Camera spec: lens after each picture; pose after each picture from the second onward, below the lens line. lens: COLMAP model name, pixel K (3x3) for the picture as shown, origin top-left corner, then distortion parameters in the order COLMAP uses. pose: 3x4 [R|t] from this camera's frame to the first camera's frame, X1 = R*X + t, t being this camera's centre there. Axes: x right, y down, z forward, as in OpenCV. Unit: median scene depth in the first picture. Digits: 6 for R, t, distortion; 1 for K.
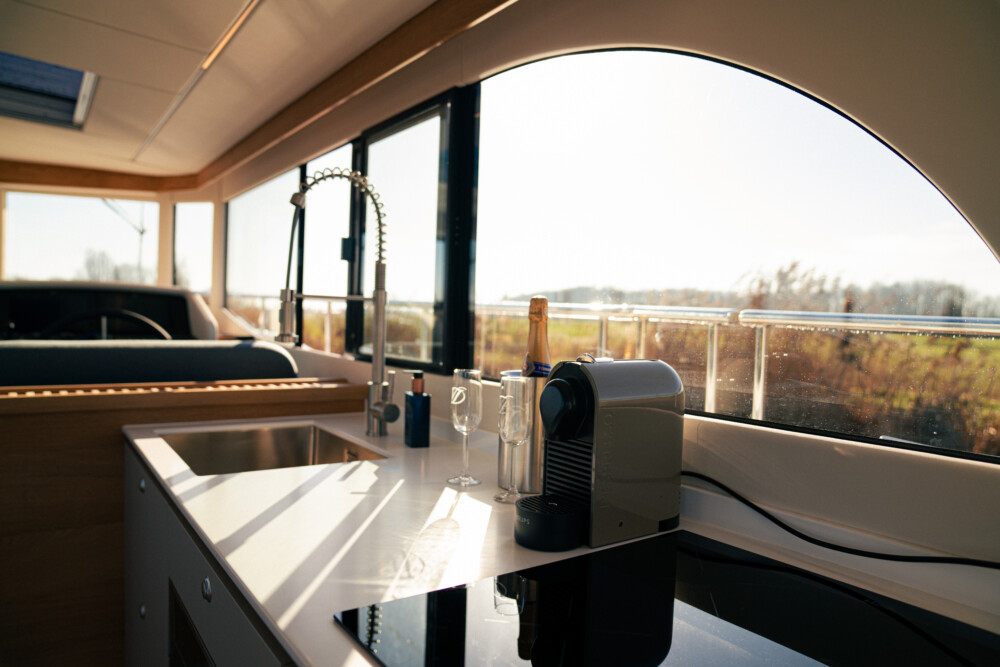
lens RADIAL K [[714.6, 0, 500.0], [0, 714.6, 333.5], [0, 0, 1]] dist [-0.071467, 0.000146]
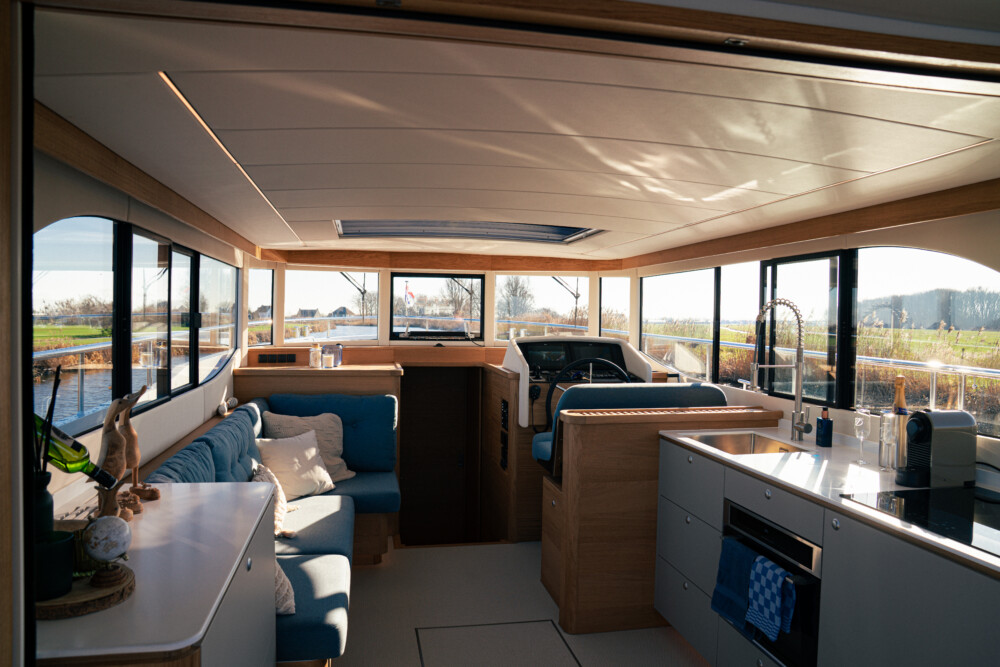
lens RADIAL K [[723.1, 0, 524.3], [0, 723.1, 334.3], [0, 0, 1]] dist [-0.005816, -0.000328]
pose [[0.929904, -0.006570, -0.367744, -0.150196], [0.002122, 0.999920, -0.012496, -0.117071], [0.367796, 0.010840, 0.929843, -1.076772]]
